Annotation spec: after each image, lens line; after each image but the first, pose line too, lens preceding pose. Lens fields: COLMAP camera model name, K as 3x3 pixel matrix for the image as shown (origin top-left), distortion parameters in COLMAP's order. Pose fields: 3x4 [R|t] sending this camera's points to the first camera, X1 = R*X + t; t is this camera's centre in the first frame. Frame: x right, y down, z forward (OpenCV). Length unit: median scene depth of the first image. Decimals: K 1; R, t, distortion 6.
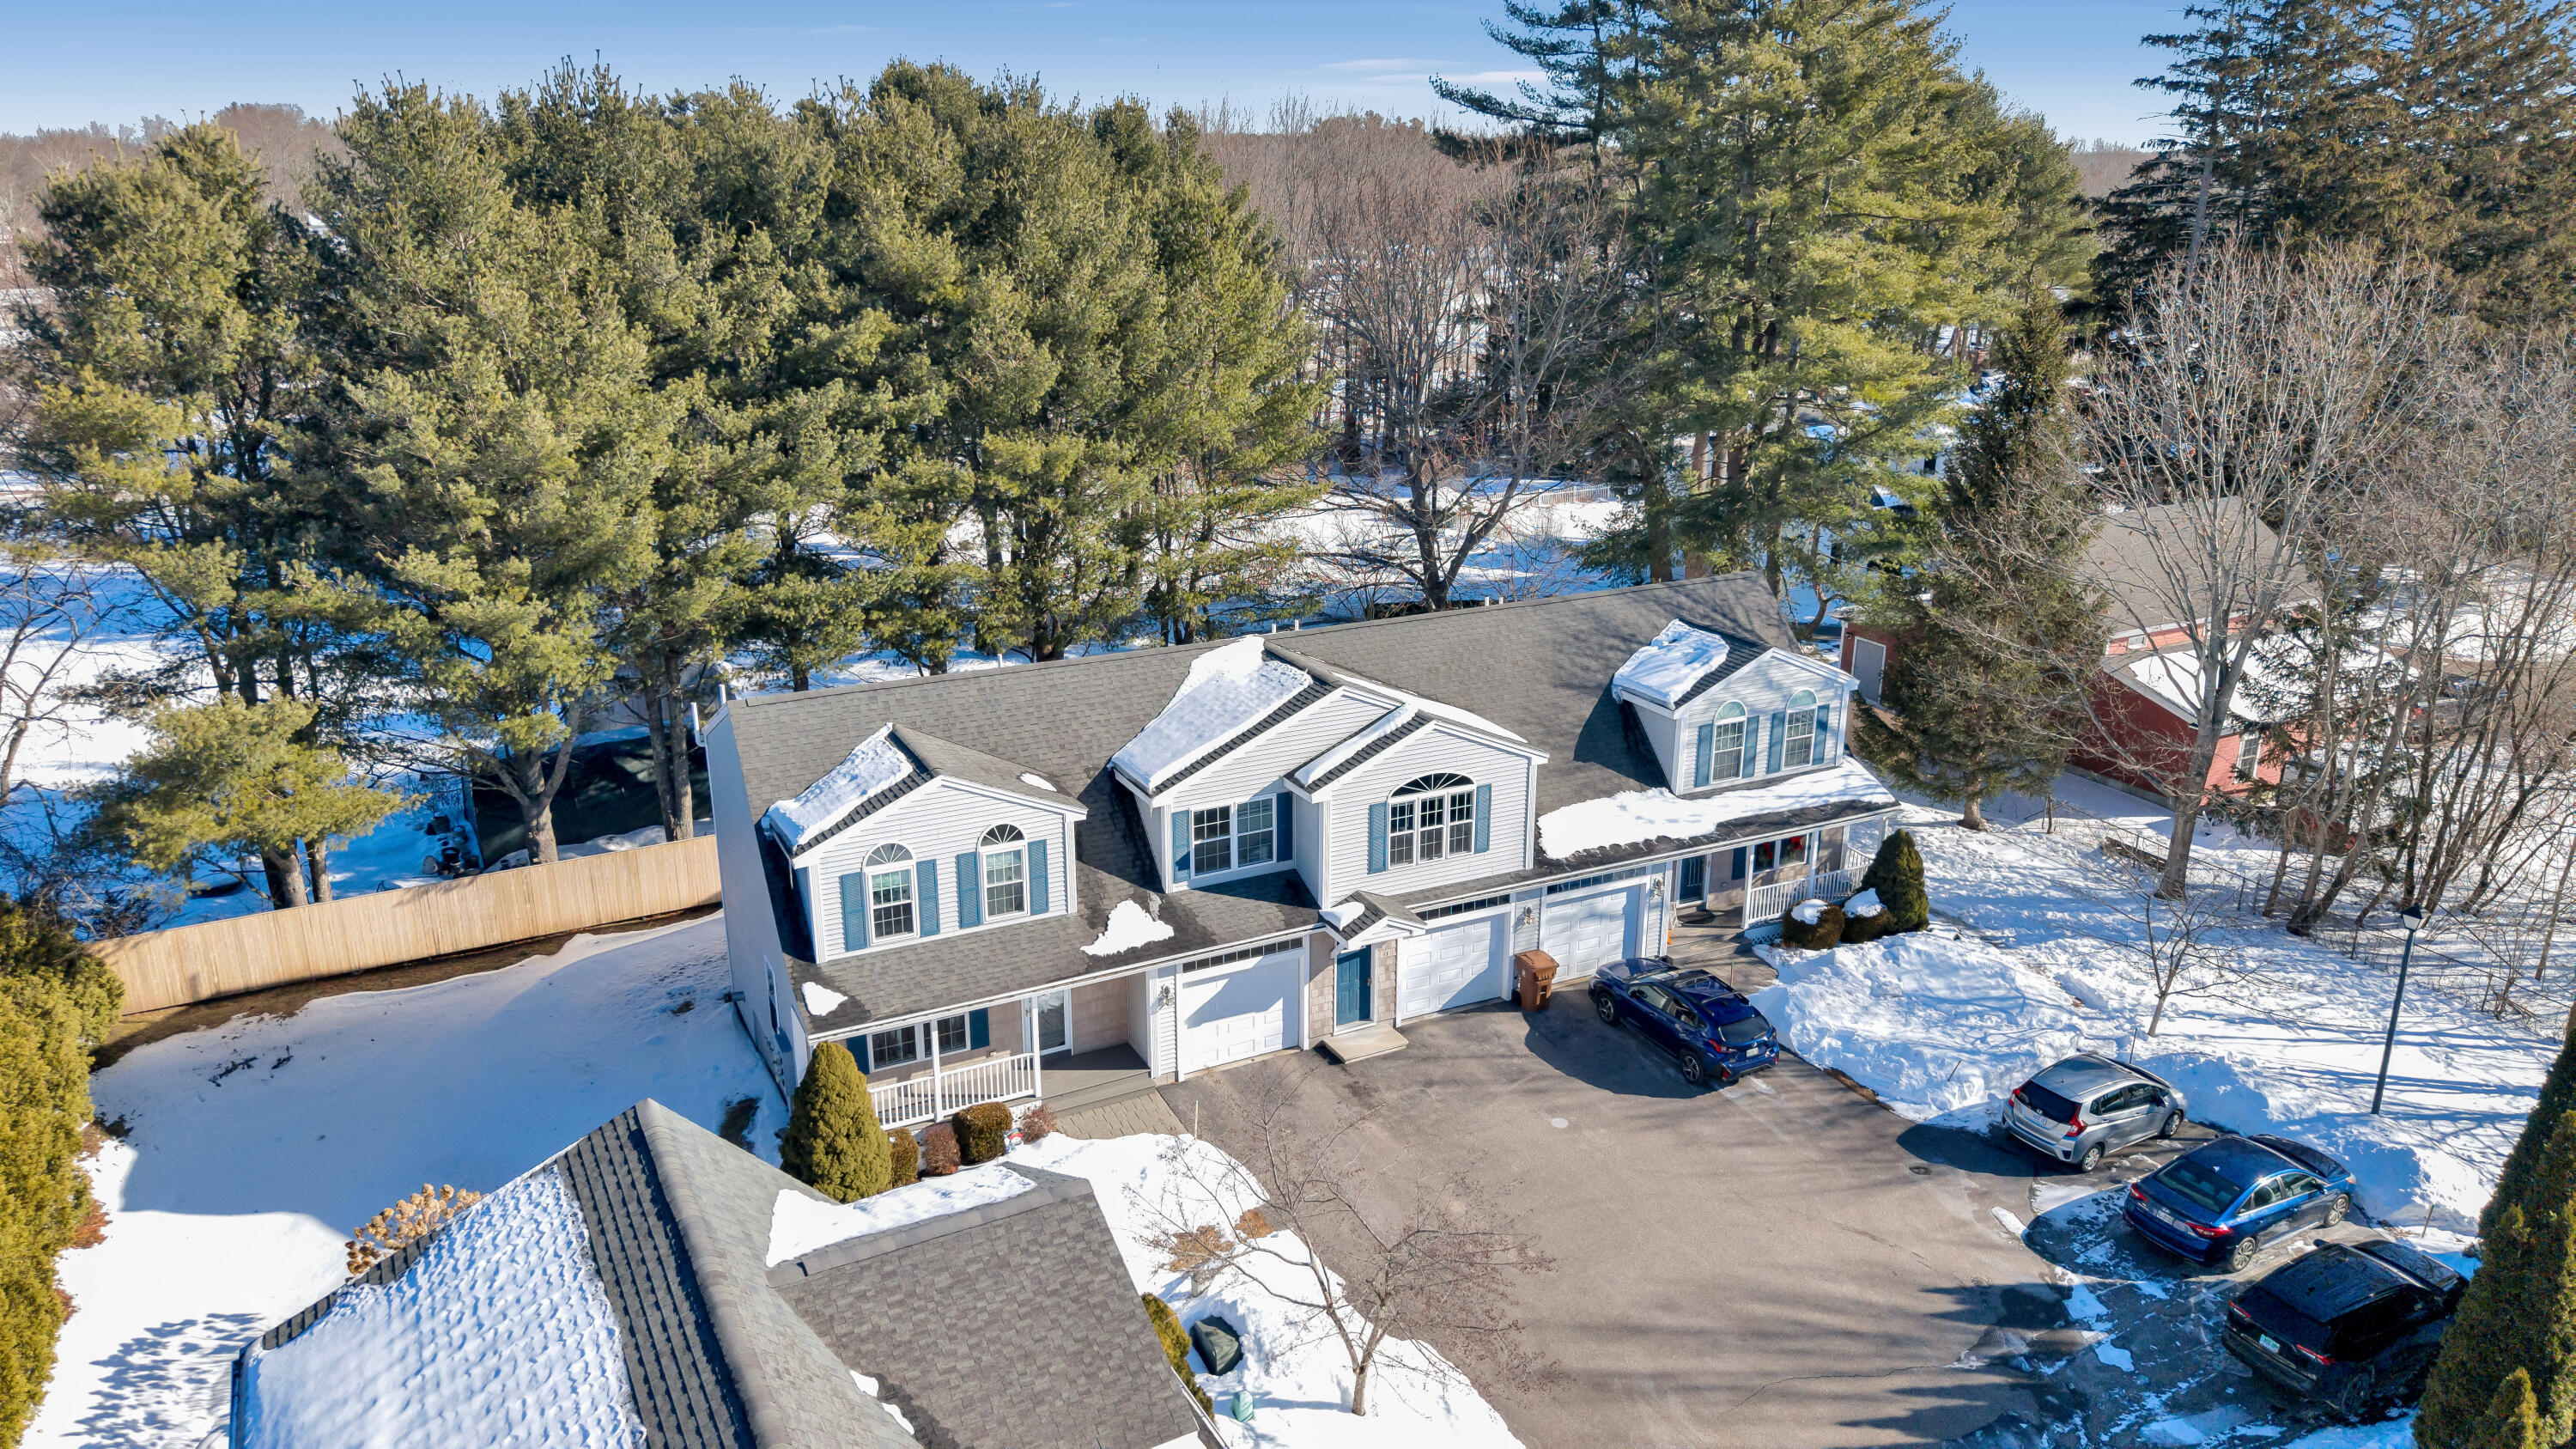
lens RADIAL K [[1719.8, 0, 1287.6], [0, 1719.8, 732.6], [0, 0, 1]] dist [0.030832, -0.032371]
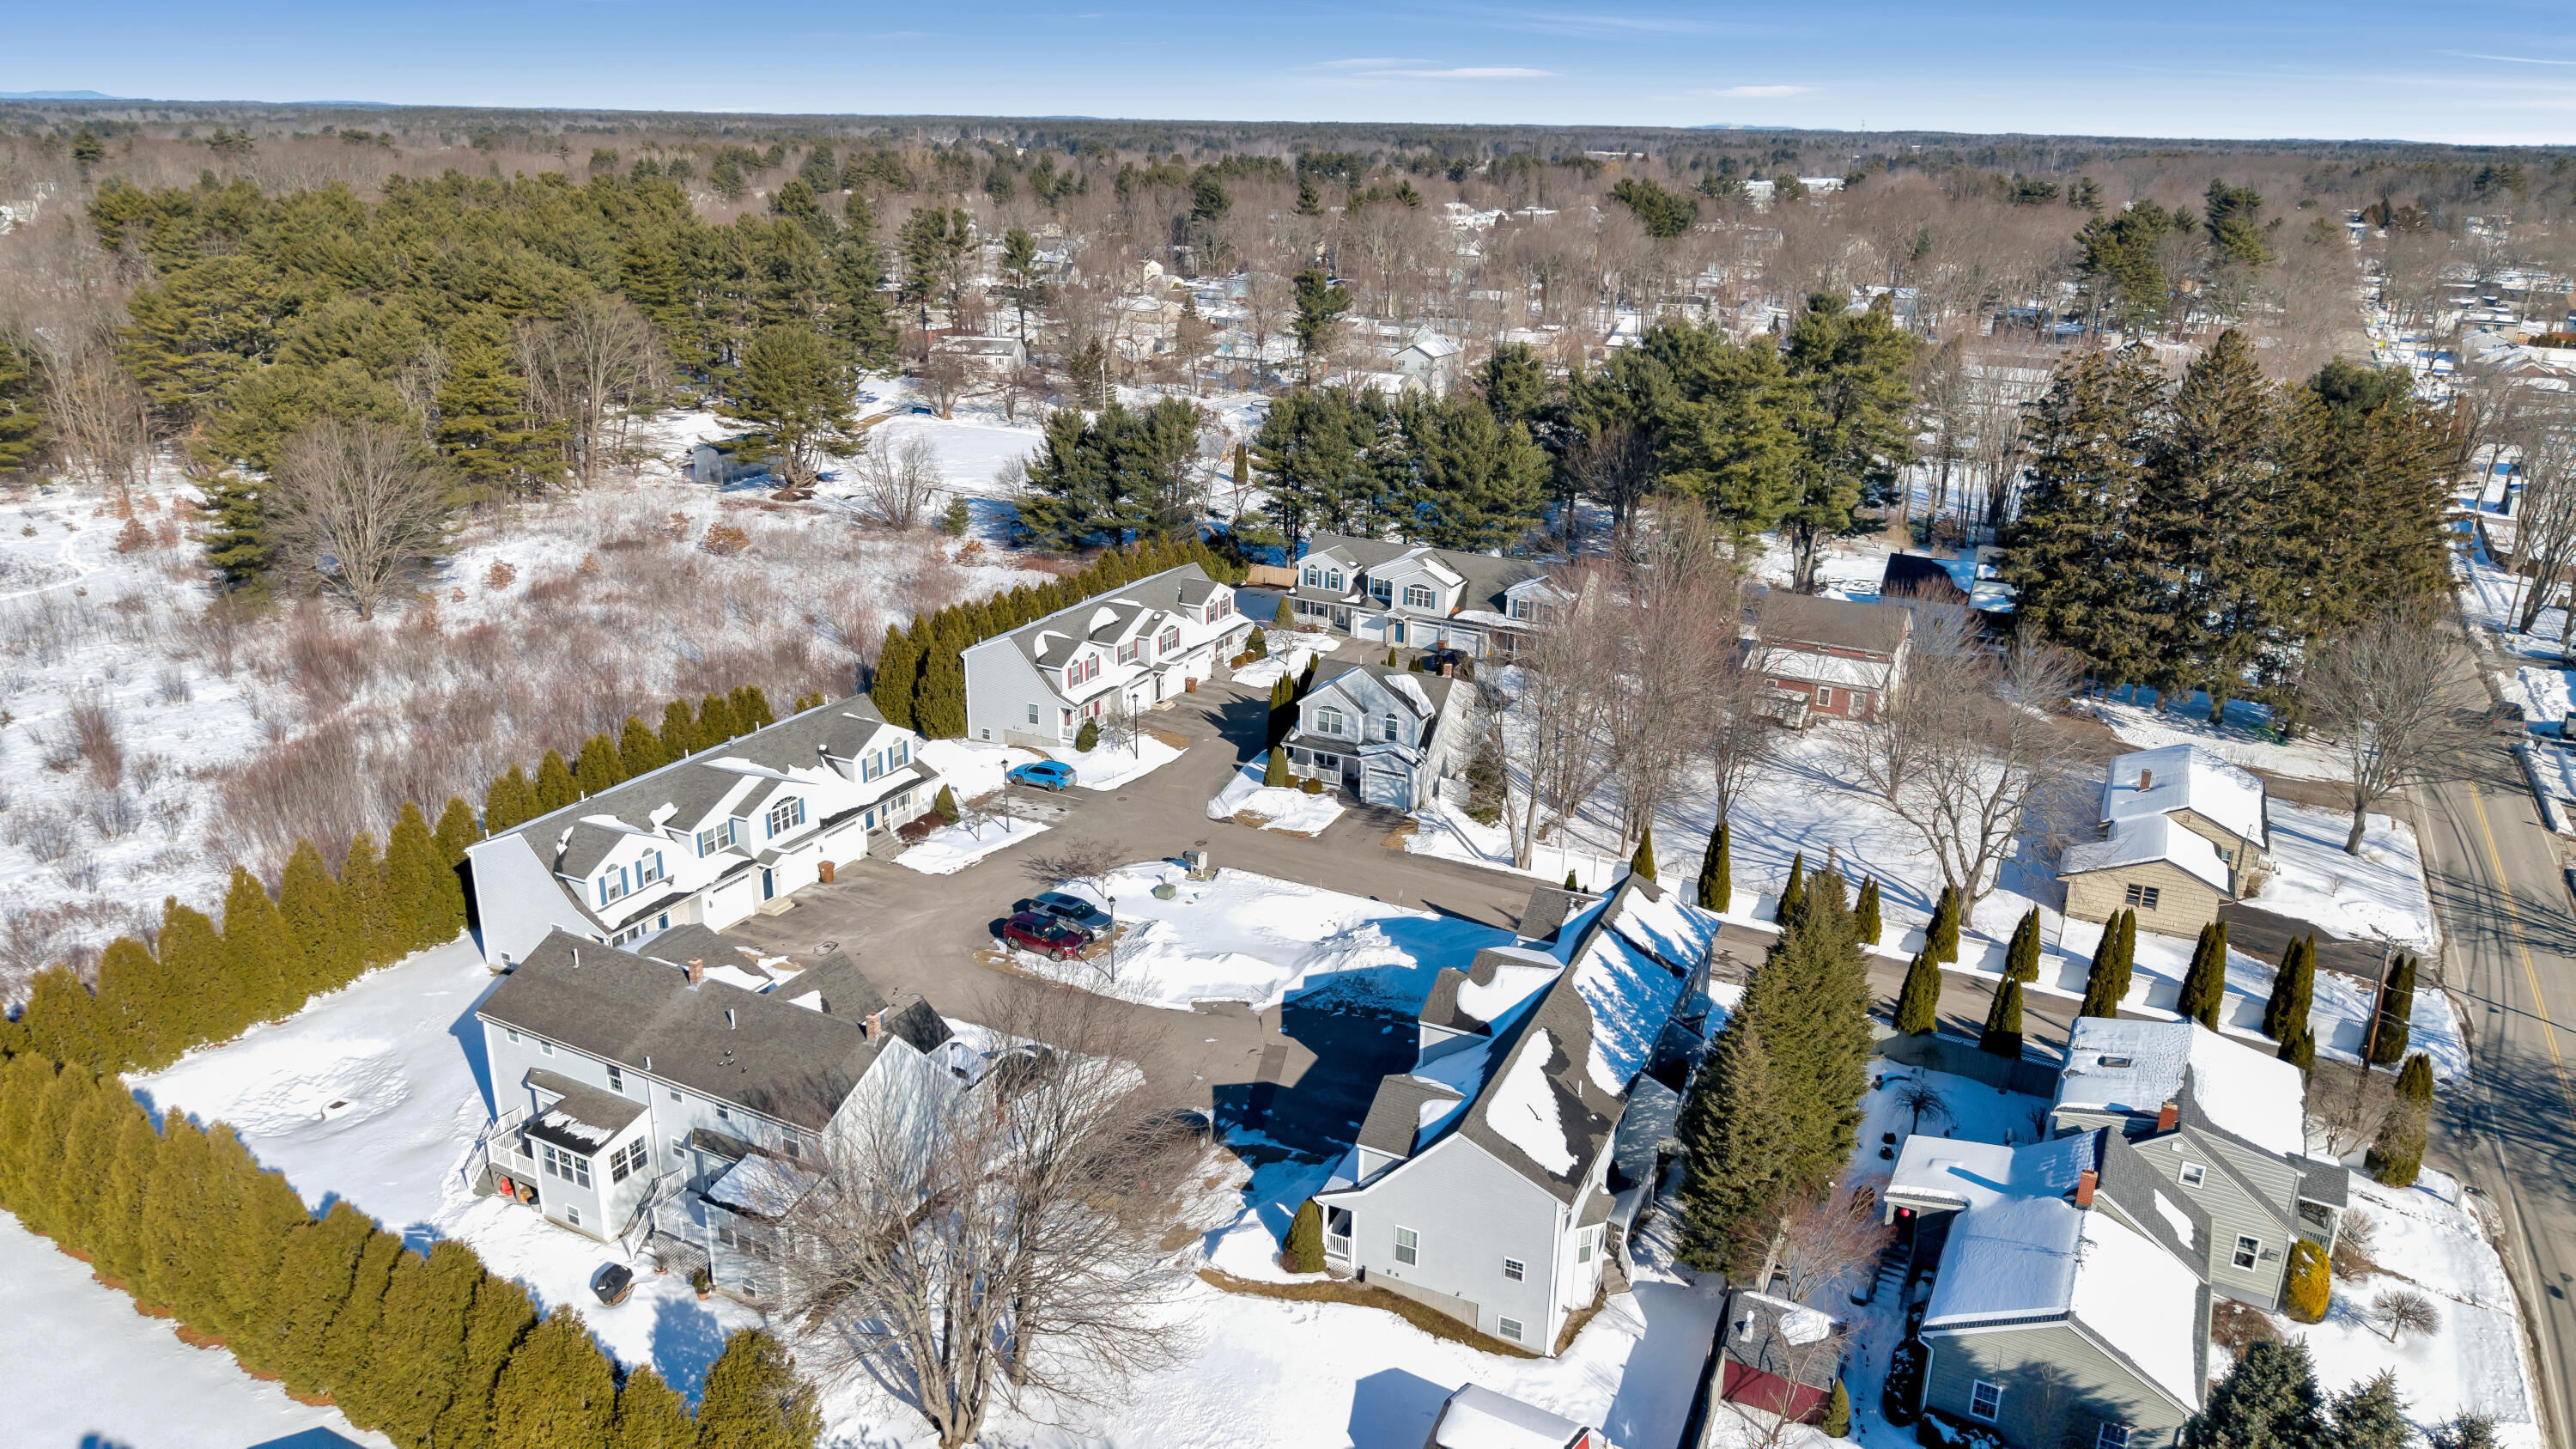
lens RADIAL K [[1721.6, 0, 1284.4], [0, 1721.6, 704.3], [0, 0, 1]] dist [0.060659, -0.078460]
pose [[0.549322, 0.269326, -0.791017, 3.153480], [-0.273051, 0.952523, 0.134695, -0.164040], [0.789739, 0.141997, 0.596782, -1.622489]]
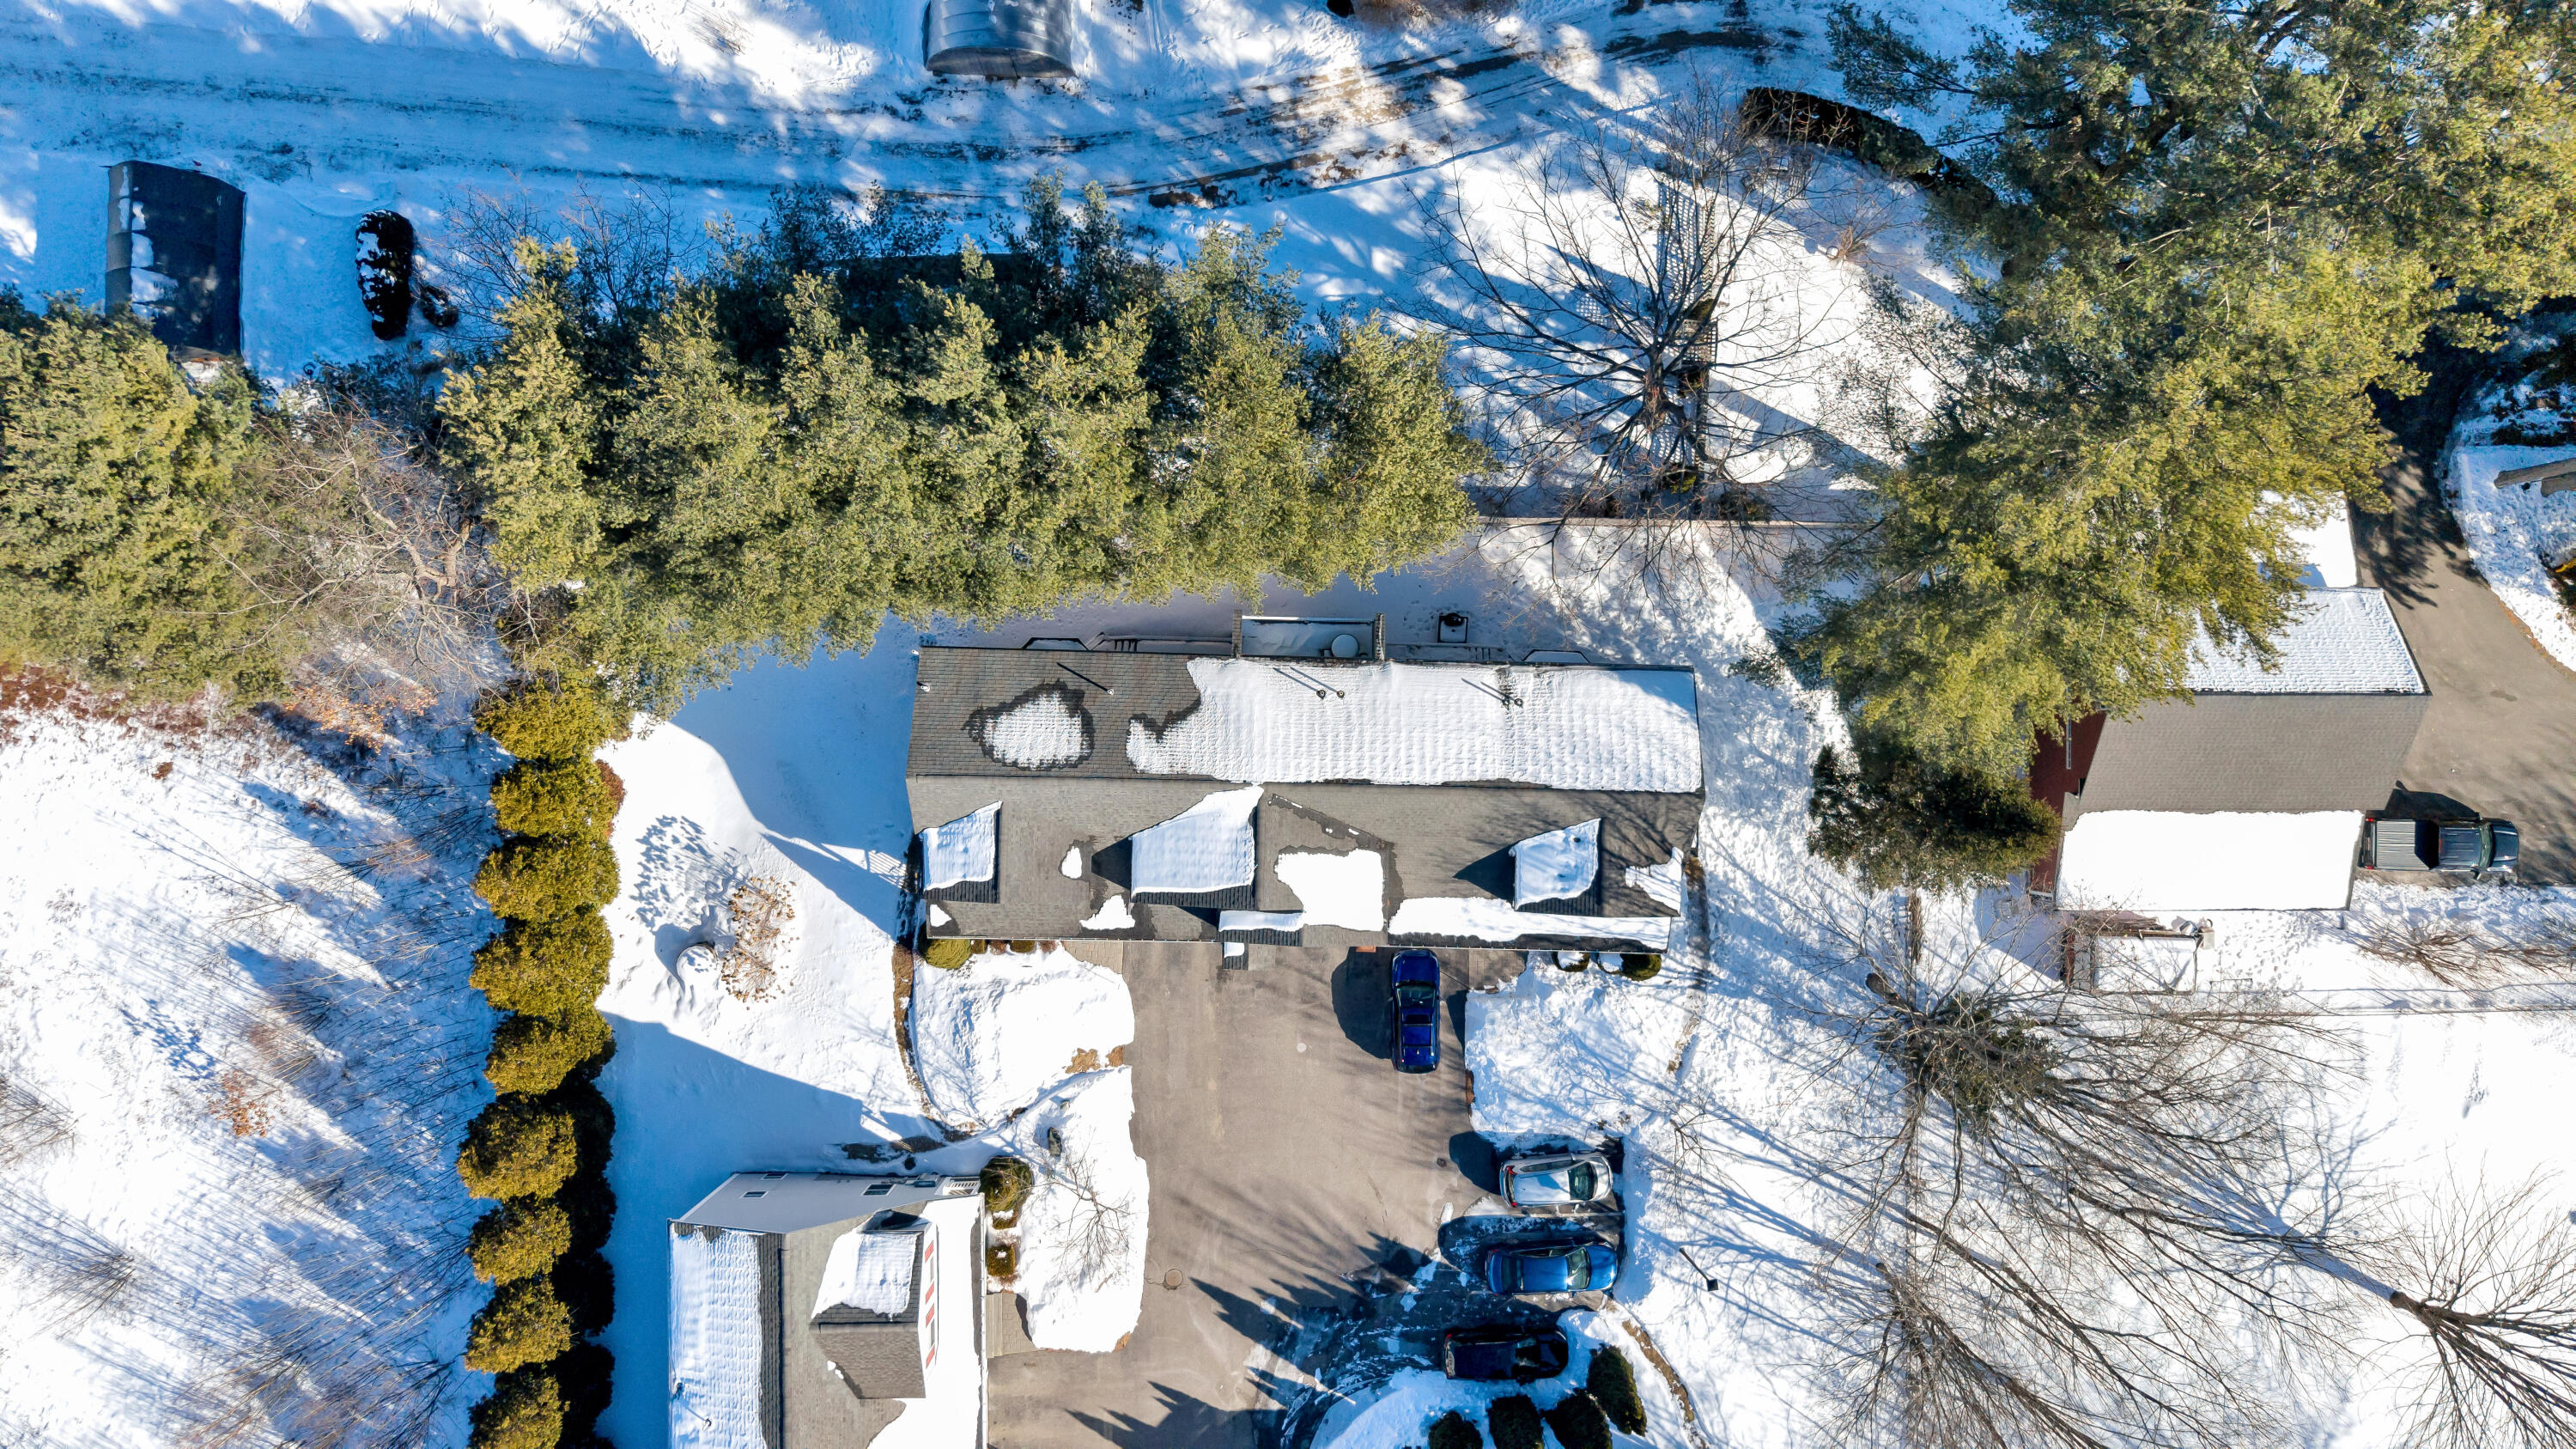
lens RADIAL K [[1707.8, 0, 1288.0], [0, 1707.8, 724.5], [0, 0, 1]] dist [0.038121, -0.043784]
pose [[0.882260, 0.470640, 0.010725, -0.040281], [-0.166409, 0.290476, 0.942301, -1.521029], [0.440369, -0.833140, 0.334594, 0.612272]]
